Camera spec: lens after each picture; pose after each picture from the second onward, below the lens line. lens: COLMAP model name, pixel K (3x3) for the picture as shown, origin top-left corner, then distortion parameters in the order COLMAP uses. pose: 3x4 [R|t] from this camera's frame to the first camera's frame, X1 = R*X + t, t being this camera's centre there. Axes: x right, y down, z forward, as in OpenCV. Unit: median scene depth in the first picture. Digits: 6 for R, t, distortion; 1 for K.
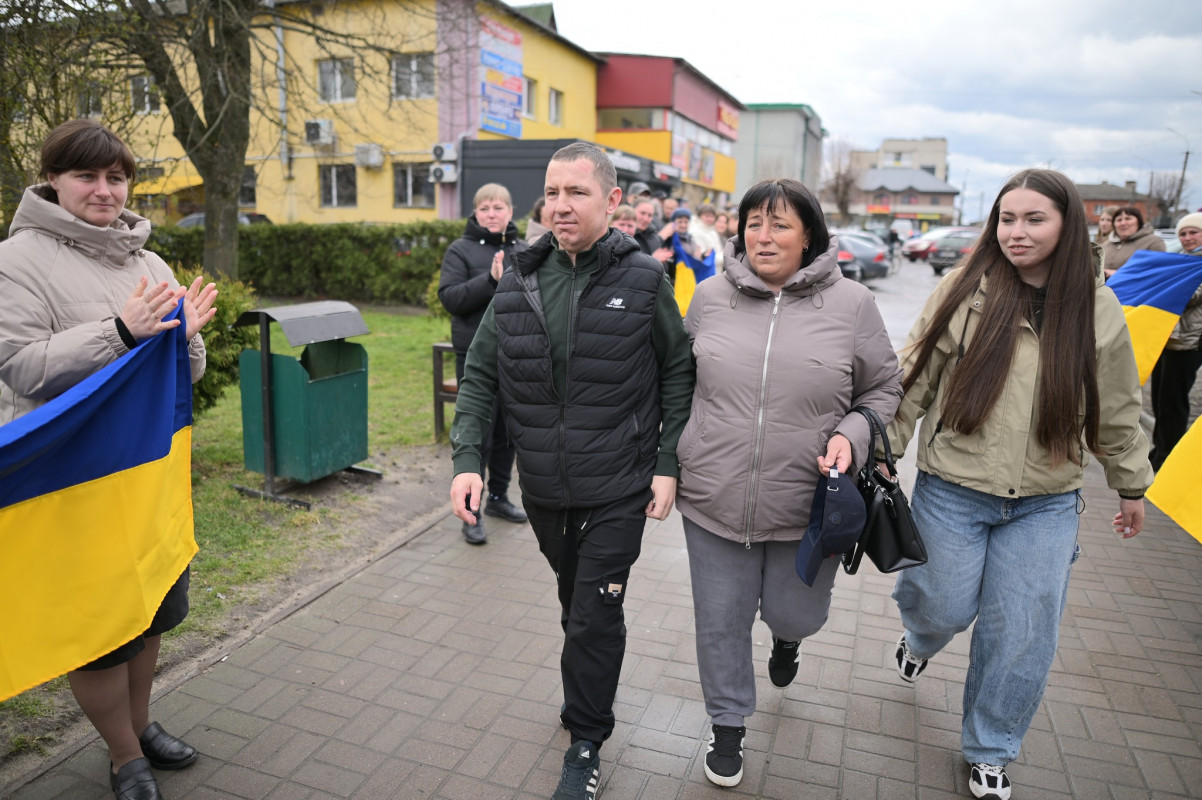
lens RADIAL K [[823.8, 0, 618.5], [0, 823.8, 394.5], [0, 0, 1]] dist [-0.054141, 0.030017]
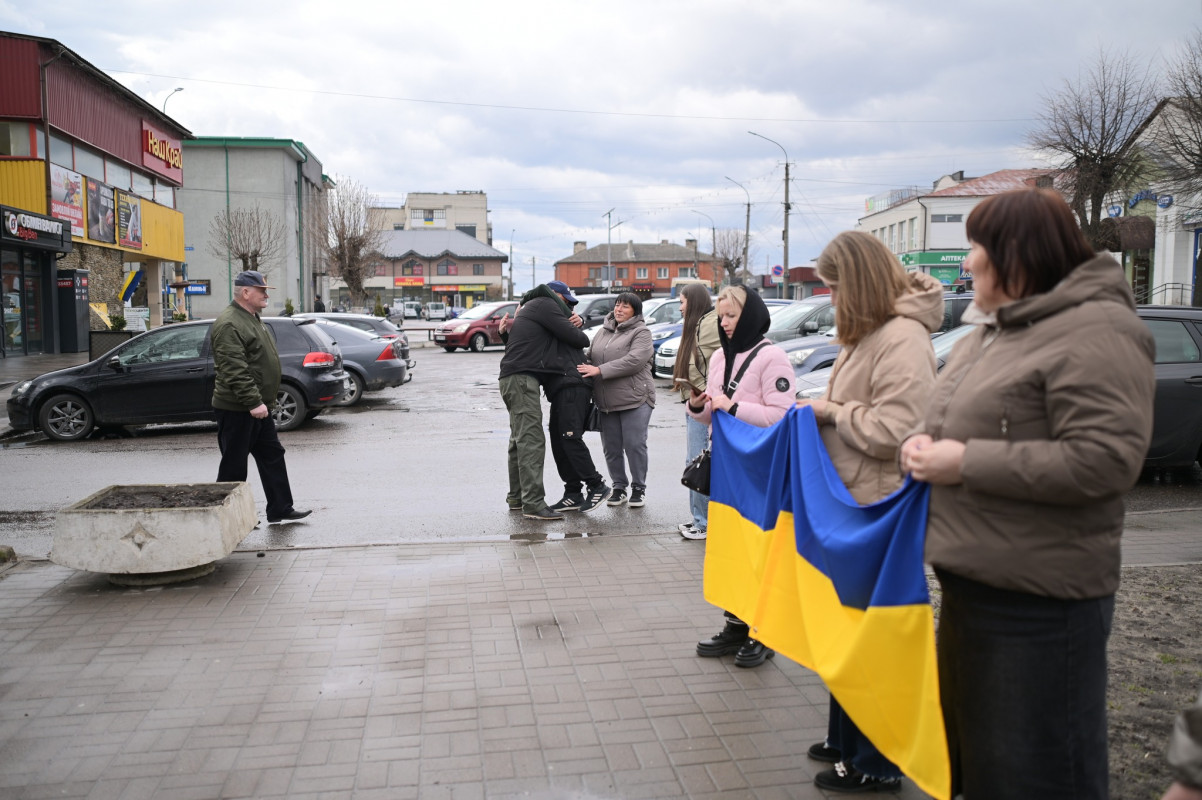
lens RADIAL K [[1088.0, 0, 580.7], [0, 1088.0, 364.1], [0, 0, 1]] dist [0.053000, 0.000000]
pose [[0.899186, -0.056506, 0.433902, 0.063964], [0.120383, 0.985306, -0.121160, -0.029091], [-0.420680, 0.161180, 0.892776, 0.140459]]
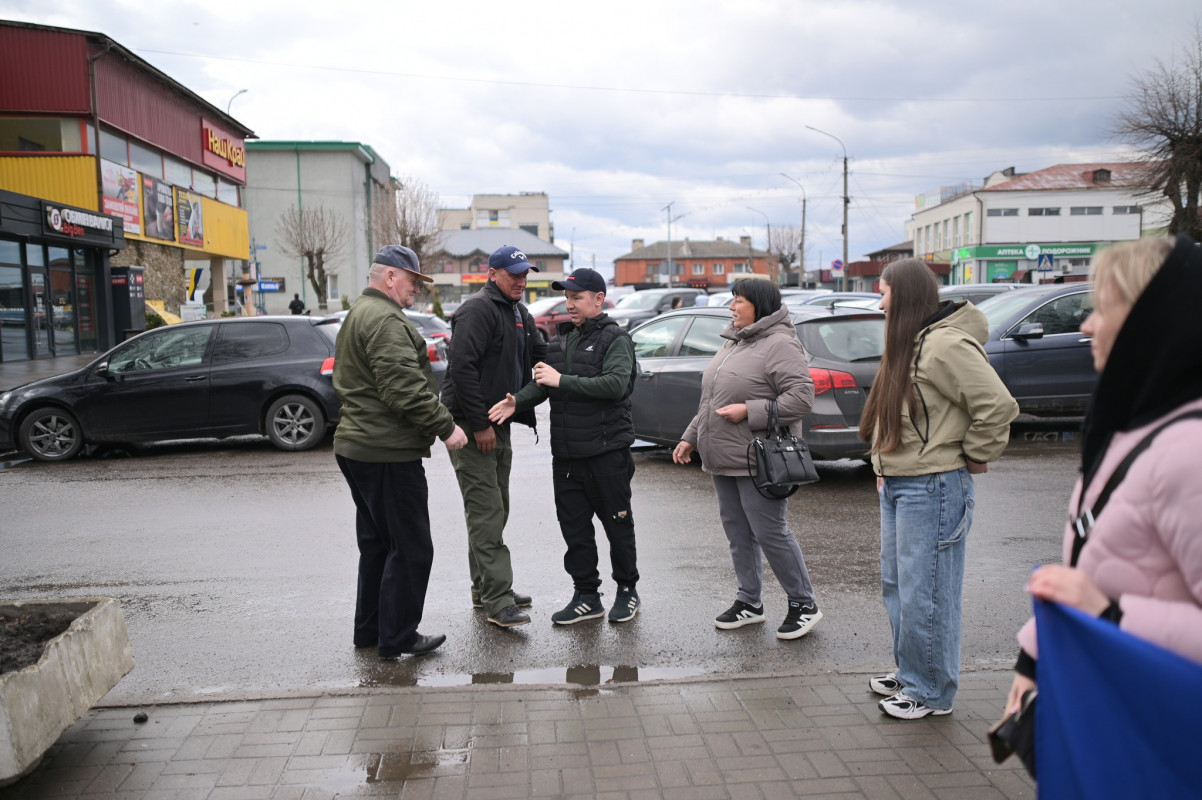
lens RADIAL K [[1027.6, 0, 600.2], [0, 1027.6, 370.4], [0, 0, 1]] dist [0.040427, 0.010195]
pose [[0.914589, -0.065021, 0.399124, 0.096880], [0.118993, 0.986563, -0.111952, -0.043816], [-0.386482, 0.149883, 0.910037, 0.214342]]
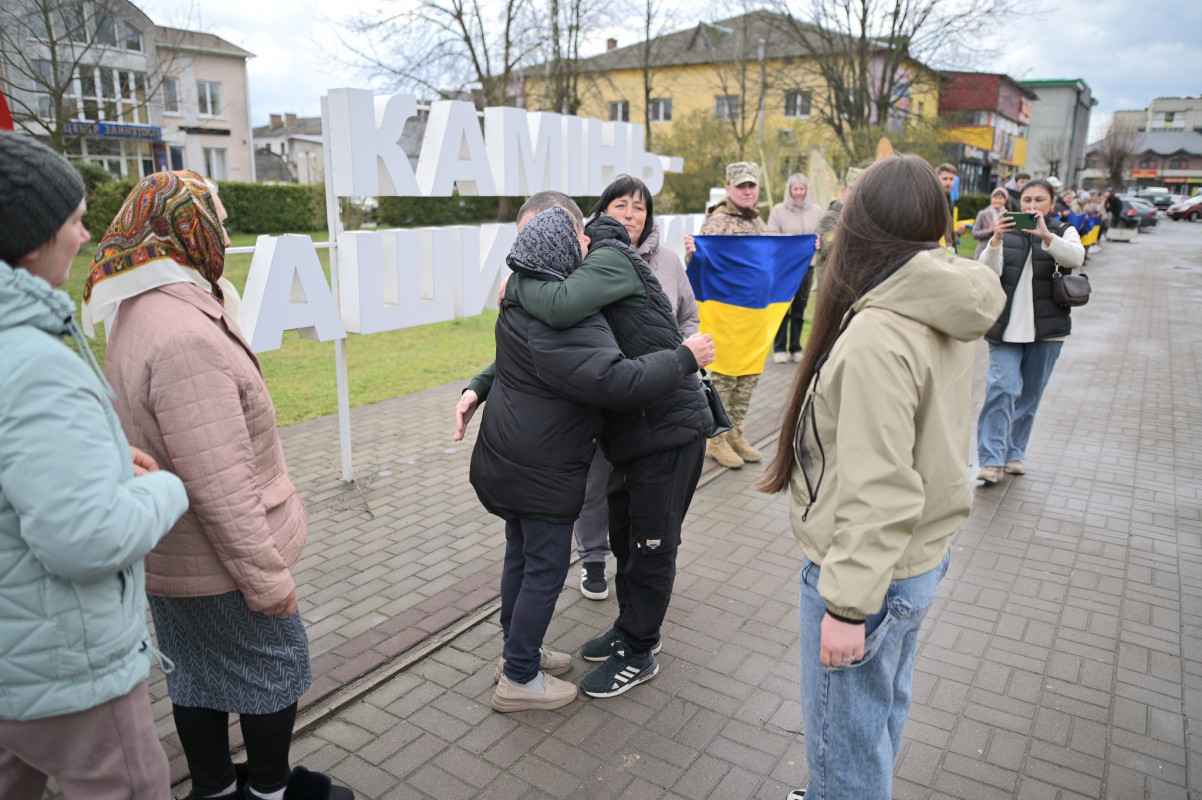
lens RADIAL K [[823.8, 0, 629.6], [0, 823.8, 402.2], [0, 0, 1]] dist [-0.054141, 0.030017]
pose [[0.969813, 0.053452, -0.237919, -0.209694], [-0.041364, 0.997601, 0.055516, 0.116794], [0.240315, -0.043999, 0.969697, -0.606114]]
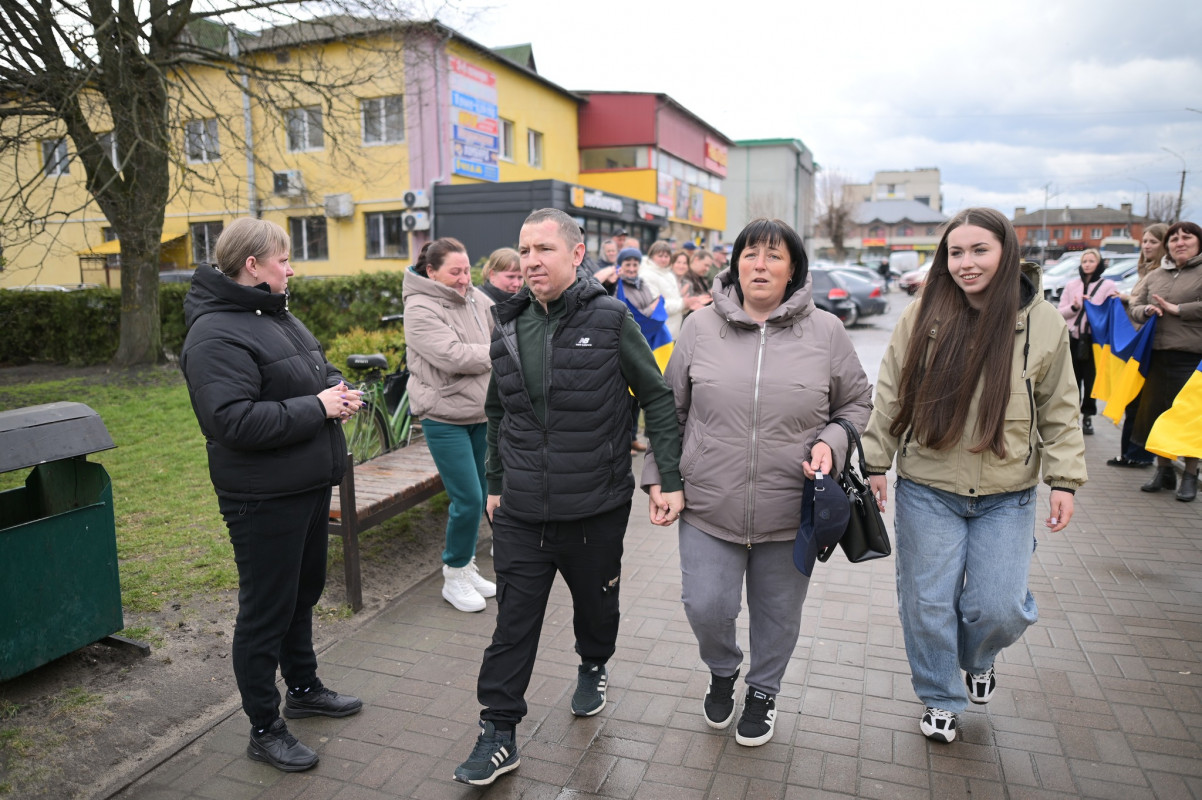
lens RADIAL K [[823.8, 0, 620.2], [0, 823.8, 425.3], [0, 0, 1]] dist [-0.054141, 0.030017]
pose [[0.999322, -0.036780, -0.001713, 0.013717], [0.036754, 0.999234, -0.013452, -0.007830], [0.002206, 0.013380, 0.999908, 0.037115]]
